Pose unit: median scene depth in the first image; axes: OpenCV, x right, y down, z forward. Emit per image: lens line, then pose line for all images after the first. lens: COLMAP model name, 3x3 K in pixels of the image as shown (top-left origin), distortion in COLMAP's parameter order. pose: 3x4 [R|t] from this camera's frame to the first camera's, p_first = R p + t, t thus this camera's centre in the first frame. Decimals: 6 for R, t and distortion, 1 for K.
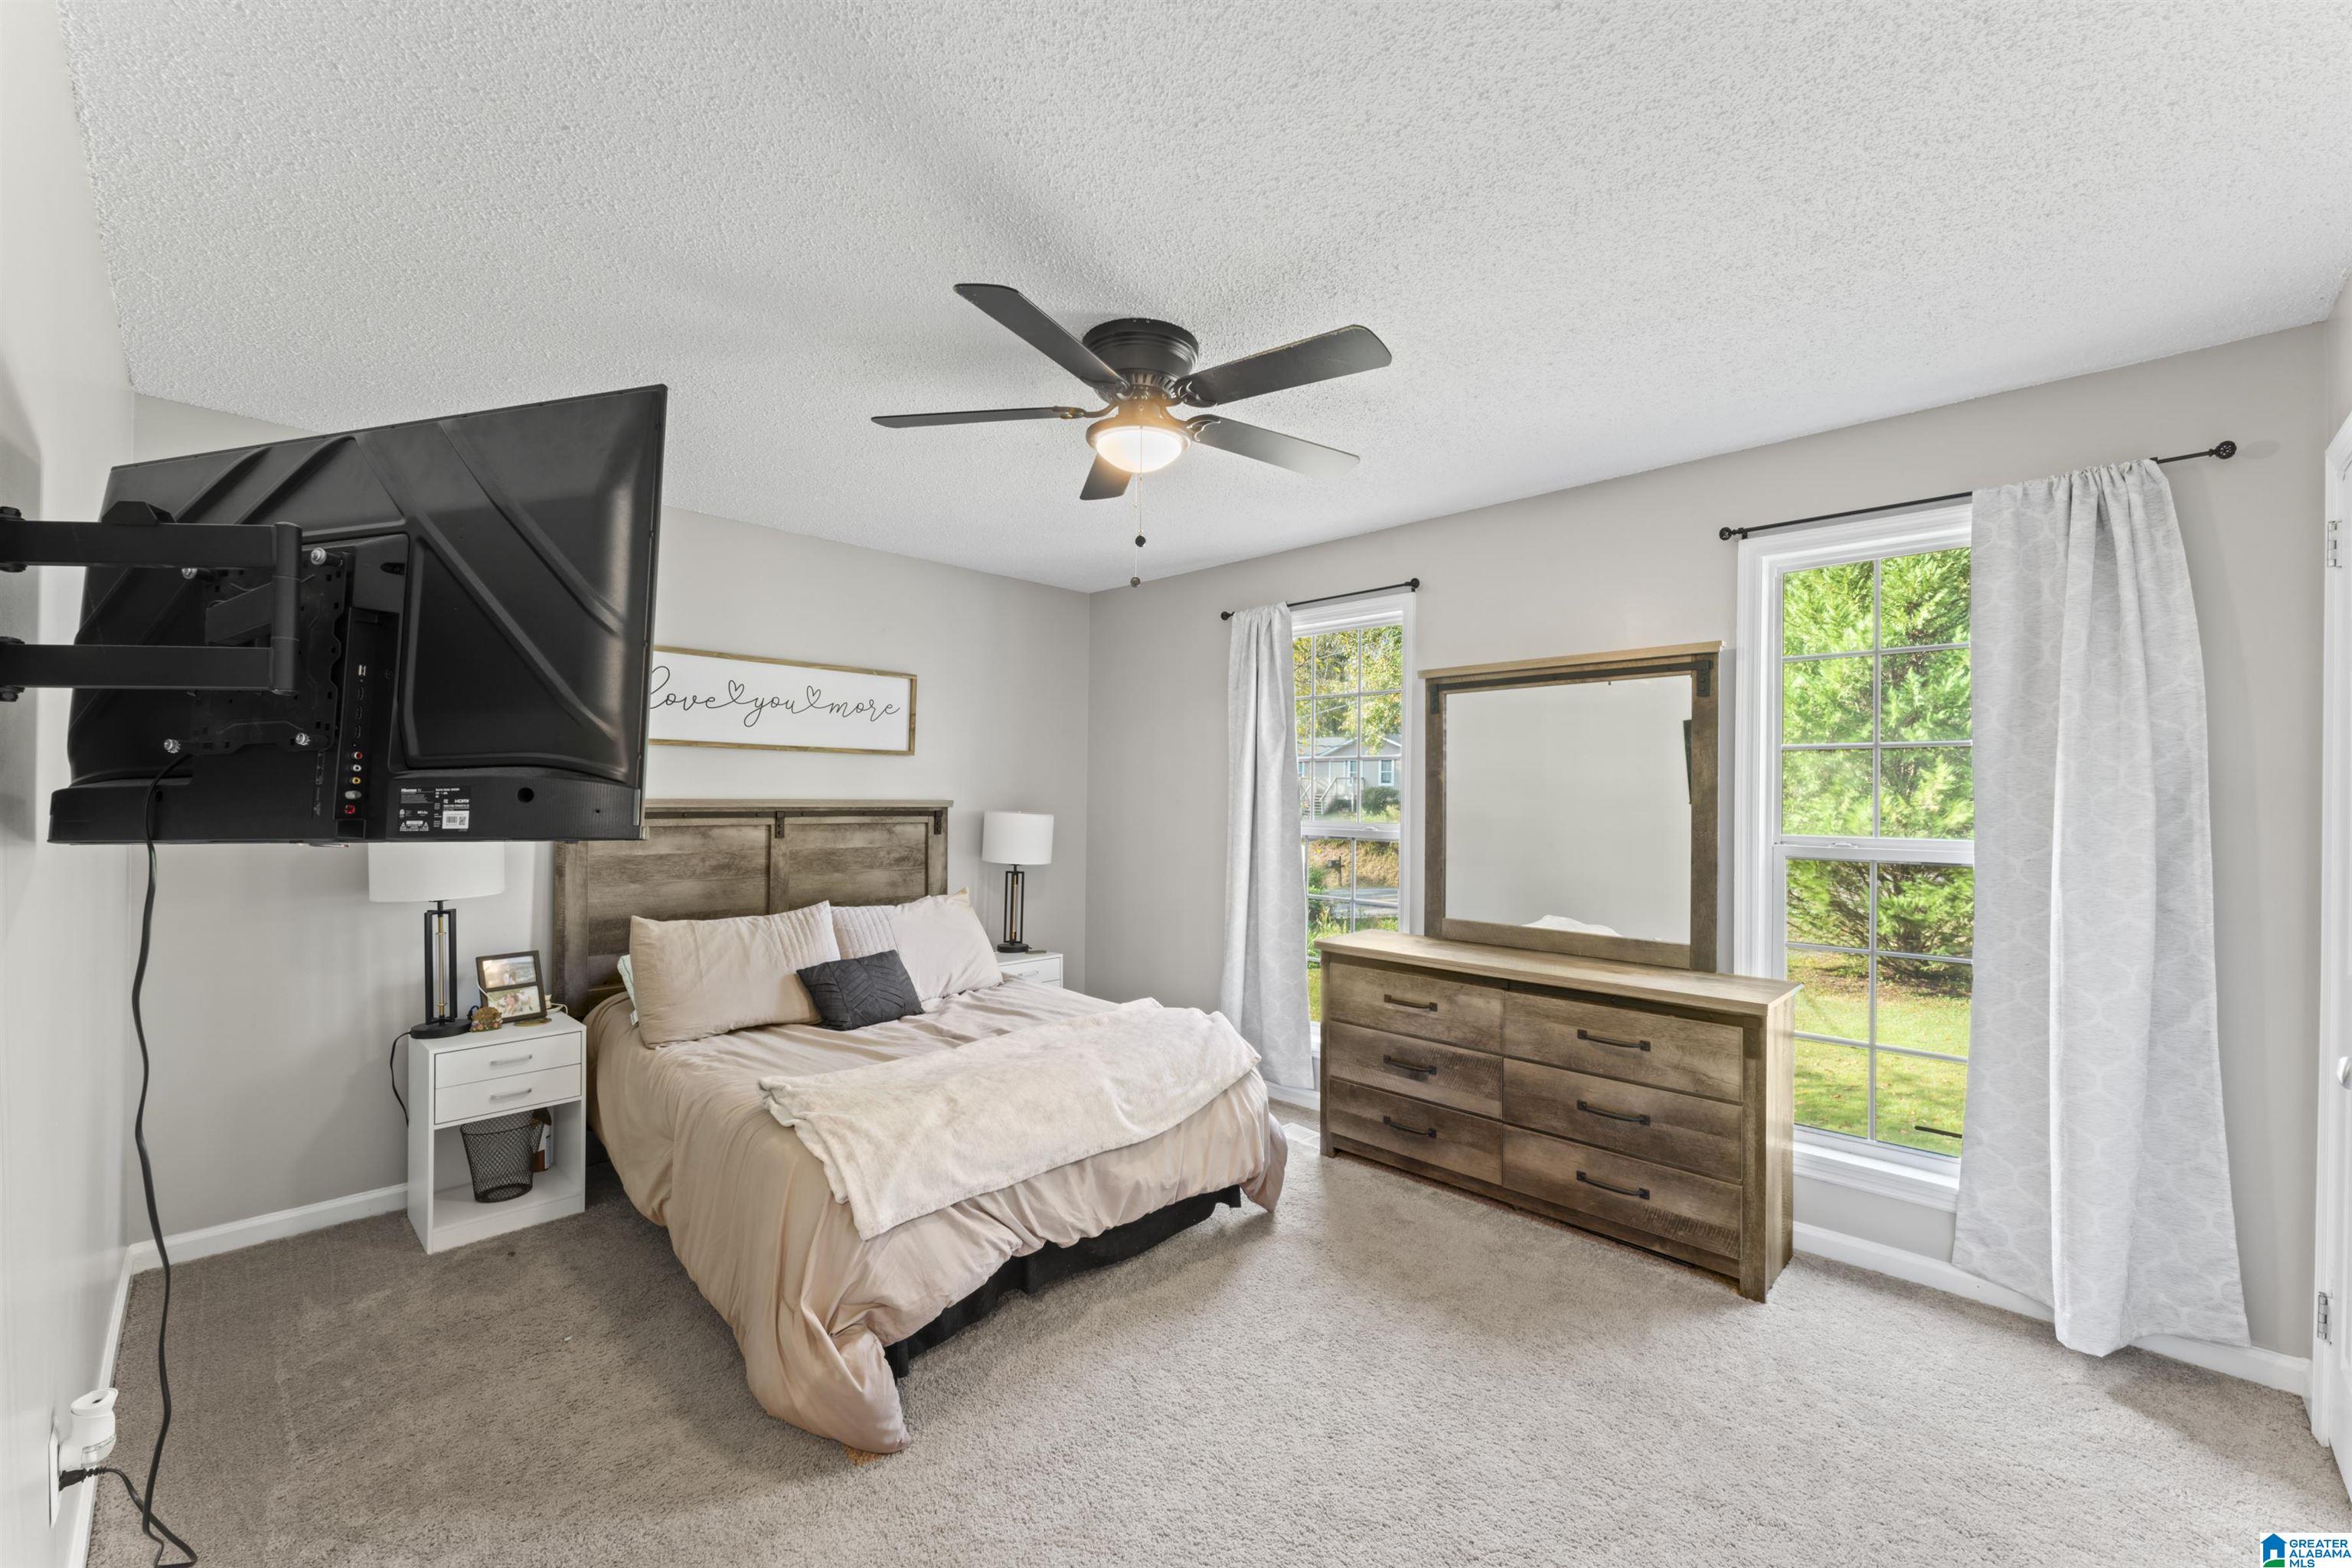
lens RADIAL K [[943.8, 0, 1164.5], [0, 943.8, 794.8], [0, 0, 1]] dist [0.000022, 0.000142]
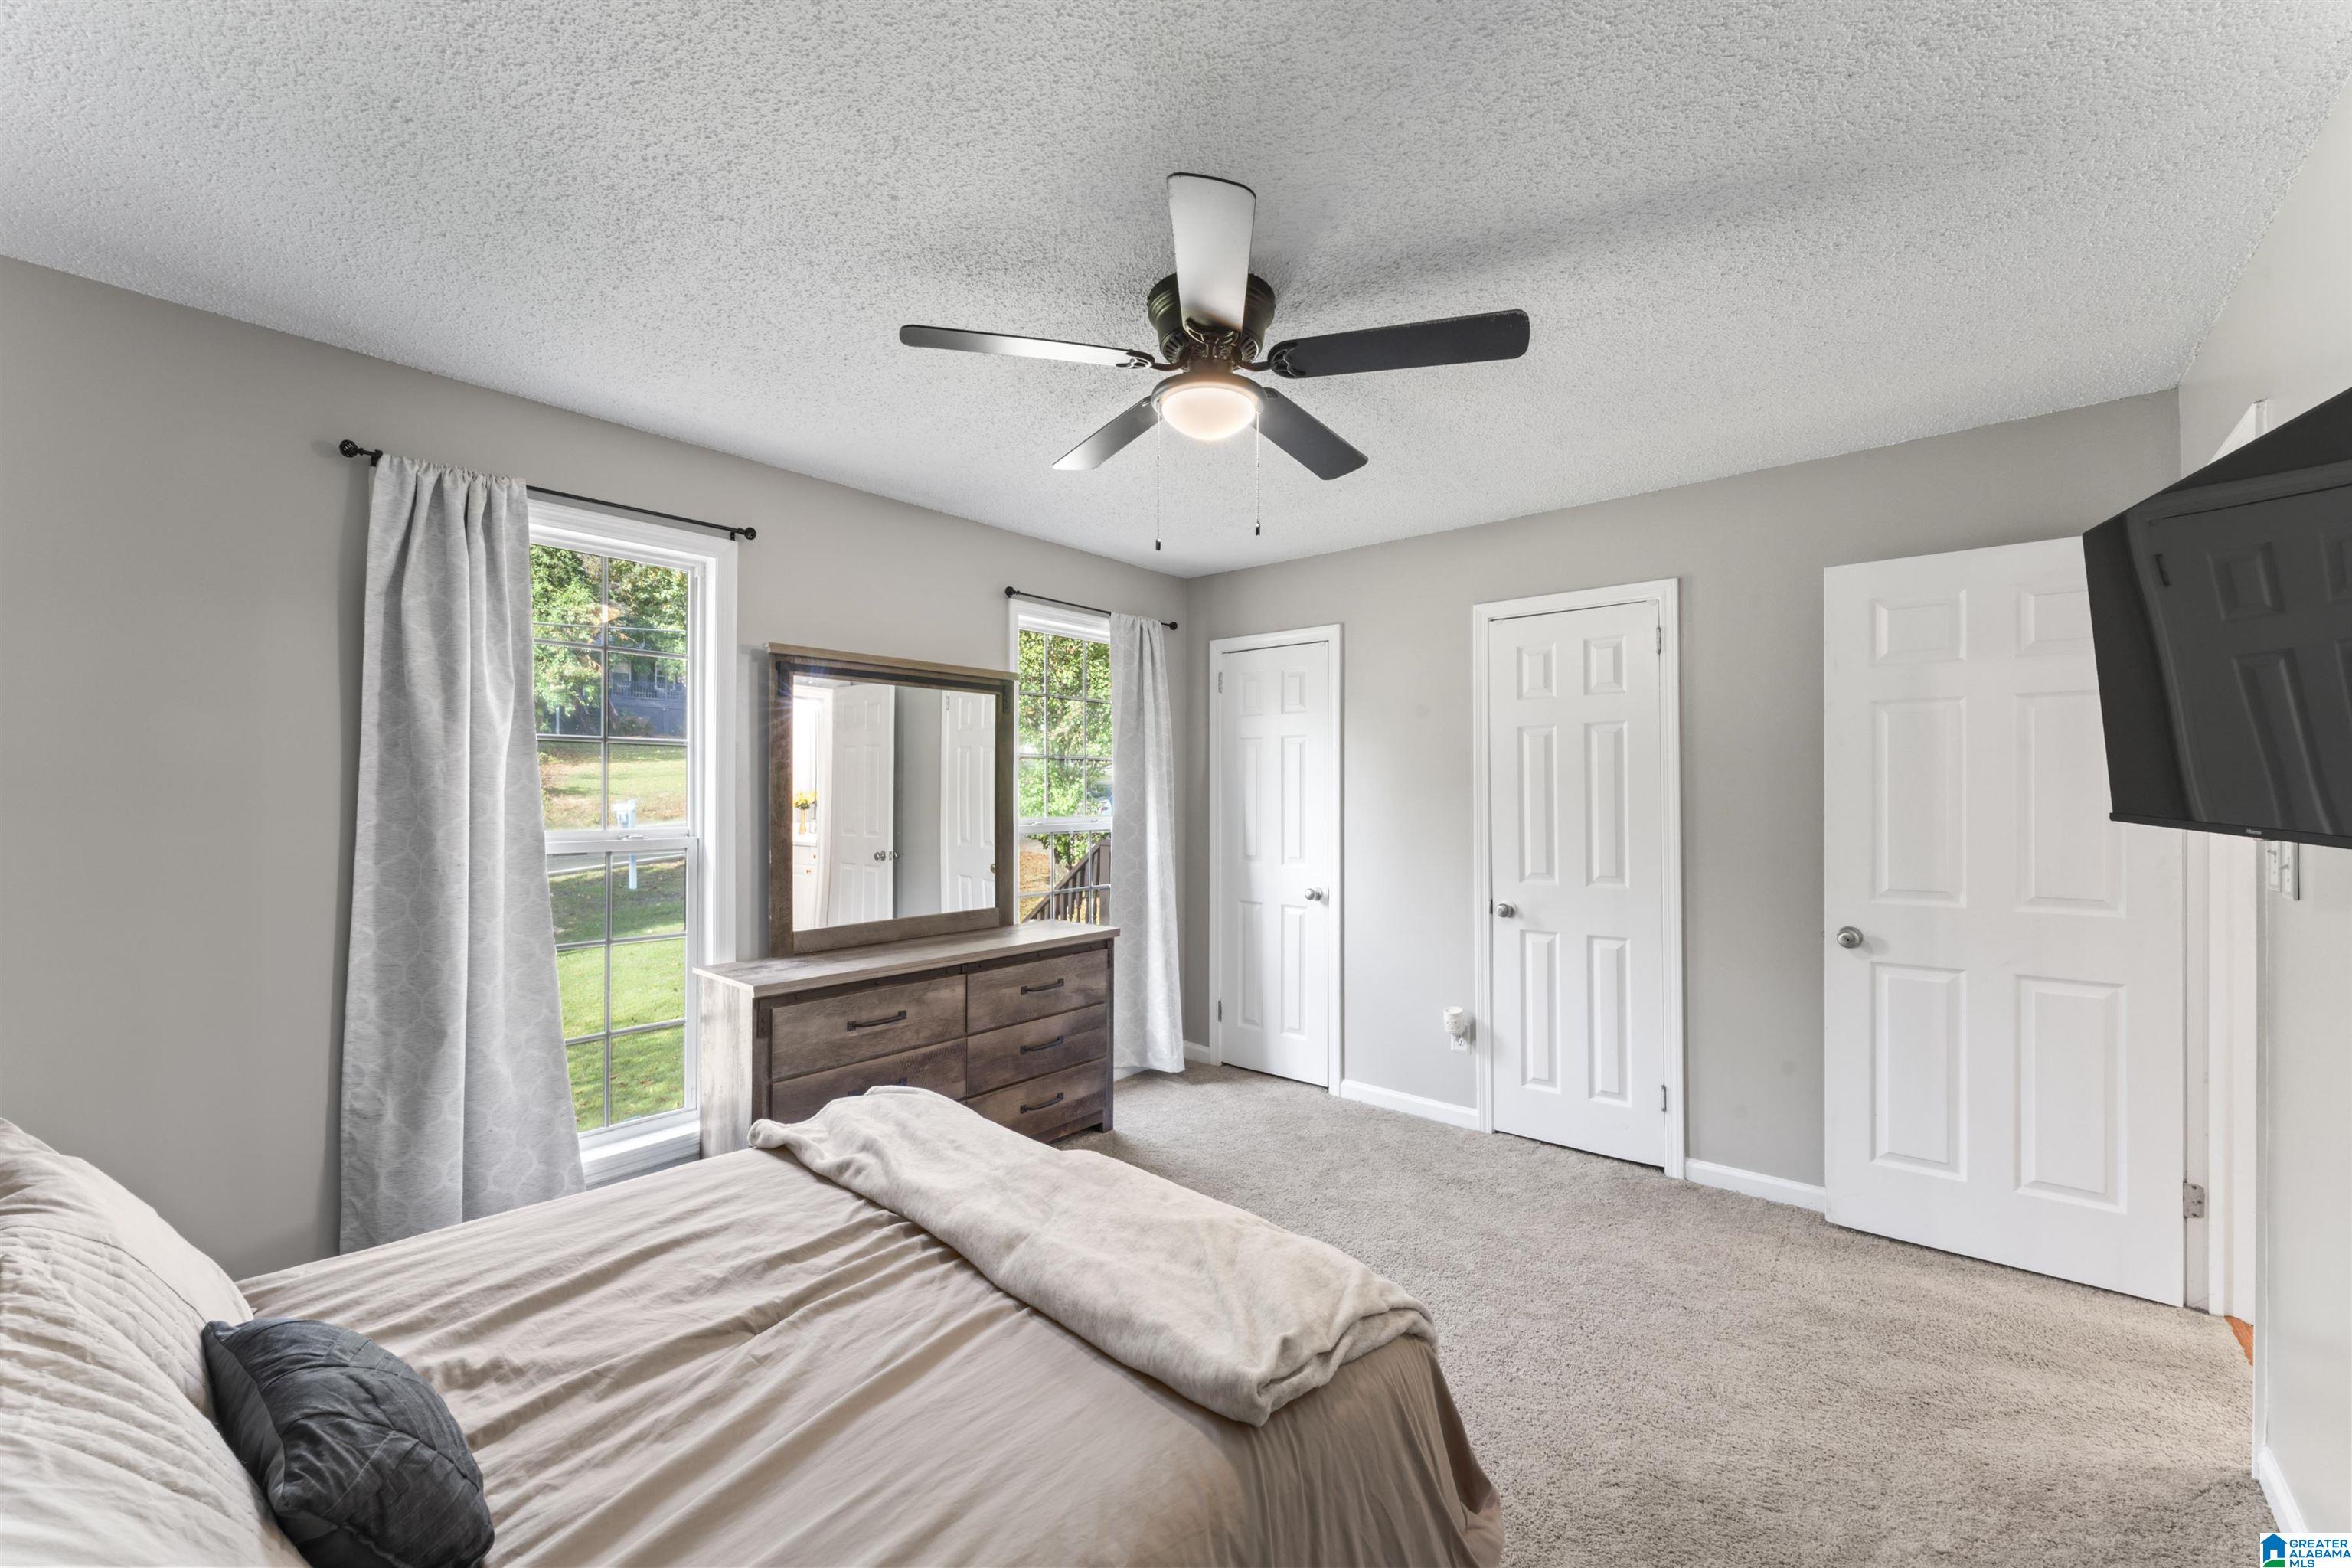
lens RADIAL K [[943.8, 0, 1164.5], [0, 943.8, 794.8], [0, 0, 1]] dist [0.000022, 0.000142]
pose [[-0.079472, -0.009774, 0.996789, -0.722775], [-0.000462, 0.999952, 0.009769, -0.005538], [-0.996837, 0.000316, -0.079472, 0.870081]]
